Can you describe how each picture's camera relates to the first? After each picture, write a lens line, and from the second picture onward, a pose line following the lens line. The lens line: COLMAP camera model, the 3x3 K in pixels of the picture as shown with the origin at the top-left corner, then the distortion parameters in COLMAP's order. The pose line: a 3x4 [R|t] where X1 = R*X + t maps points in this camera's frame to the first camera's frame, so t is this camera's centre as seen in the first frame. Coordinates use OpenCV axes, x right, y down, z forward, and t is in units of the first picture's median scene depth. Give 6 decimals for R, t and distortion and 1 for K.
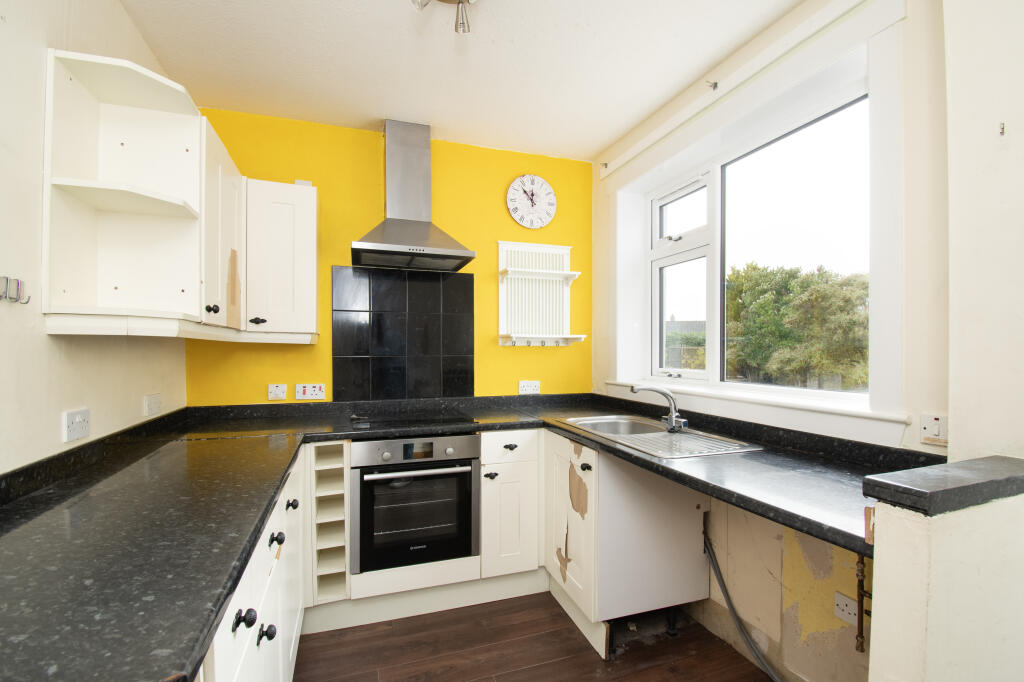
lens RADIAL K [[469.8, 0, 514.1], [0, 469.8, 351.9], [0, 0, 1]] dist [0.001815, -0.000518]
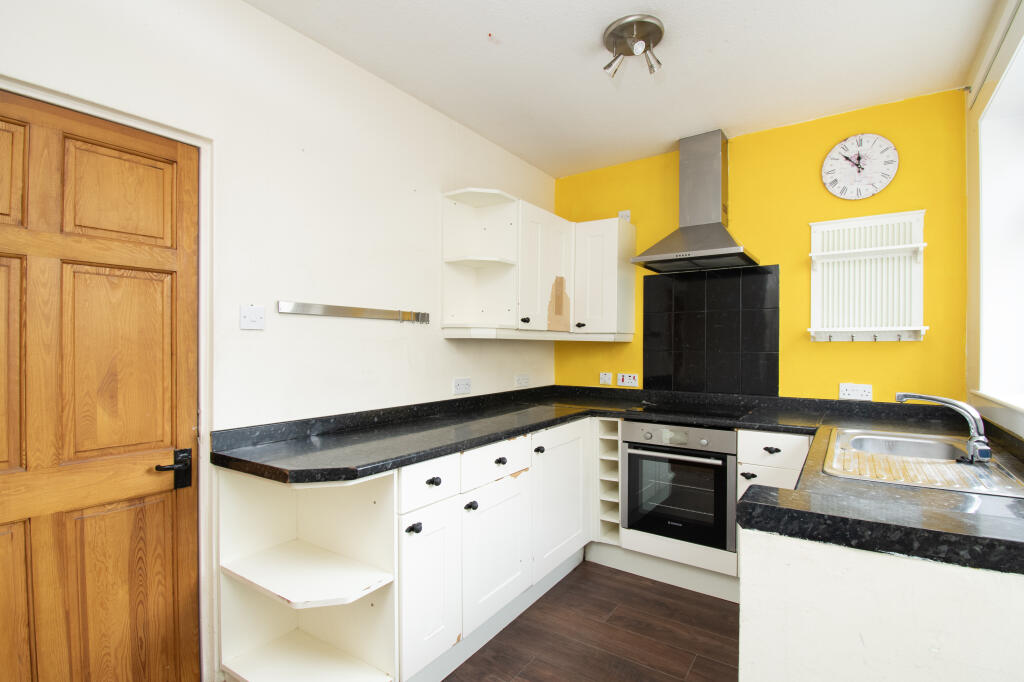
lens RADIAL K [[478.9, 0, 515.7], [0, 478.9, 342.3], [0, 0, 1]] dist [-0.005245, -0.000996]
pose [[0.581571, -0.006080, -0.813473, 0.420829], [-0.003716, 0.999942, -0.010131, -0.000465], [0.813487, 0.008915, 0.581514, 0.027532]]
